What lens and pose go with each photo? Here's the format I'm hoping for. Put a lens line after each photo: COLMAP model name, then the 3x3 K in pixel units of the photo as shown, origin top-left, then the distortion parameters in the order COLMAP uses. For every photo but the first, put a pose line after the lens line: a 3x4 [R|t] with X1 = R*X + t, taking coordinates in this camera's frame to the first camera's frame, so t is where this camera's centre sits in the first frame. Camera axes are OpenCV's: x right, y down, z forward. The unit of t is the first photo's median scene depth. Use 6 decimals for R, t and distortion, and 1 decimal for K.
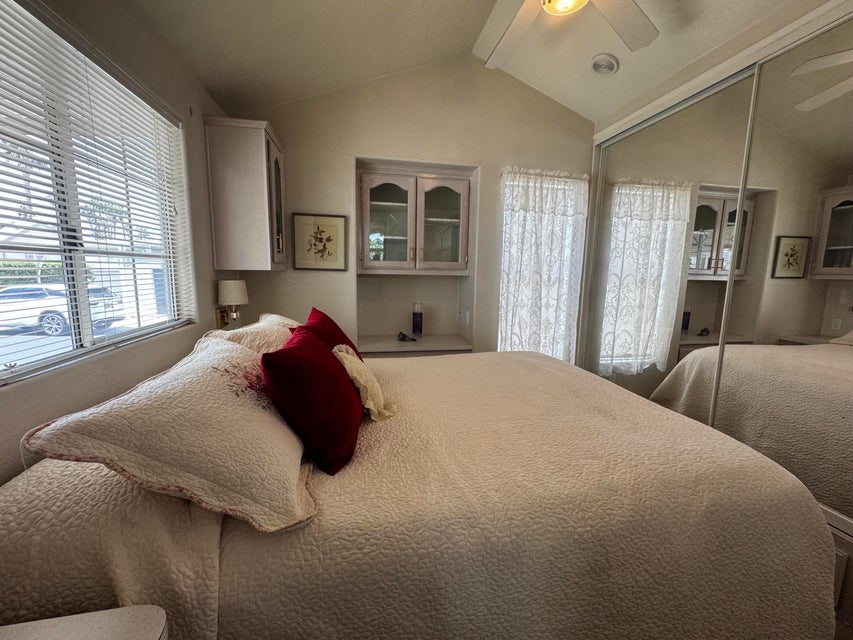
lens RADIAL K [[348.4, 0, 426.5], [0, 348.4, 320.0], [0, 0, 1]] dist [0.001227, 0.000177]
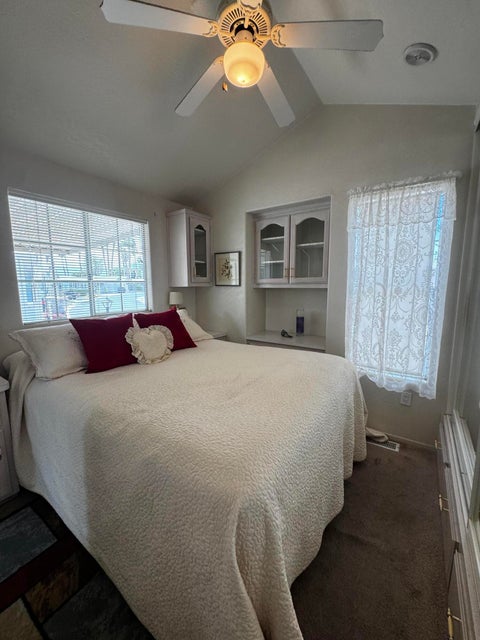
lens RADIAL K [[261.4, 0, 240.0], [0, 261.4, 320.0], [0, 0, 1]] dist [0.001227, 0.000177]
pose [[0.695146, 0.074436, -0.715005, 0.642028], [-0.084360, 0.996199, 0.021692, -0.014856], [0.713902, 0.045239, 0.698783, 0.191813]]
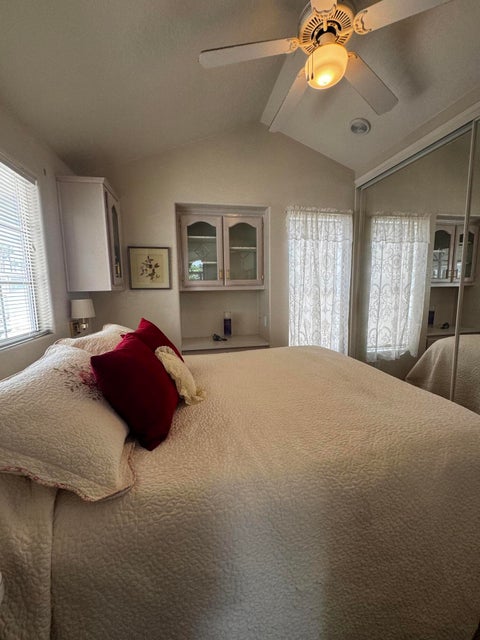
lens RADIAL K [[261.4, 0, 240.0], [0, 261.4, 320.0], [0, 0, 1]] dist [0.001227, 0.000177]
pose [[0.999383, -0.035027, 0.002541, 0.024577], [0.035058, 0.999290, -0.013772, -0.001593], [-0.002057, 0.013852, 0.999902, 0.015669]]
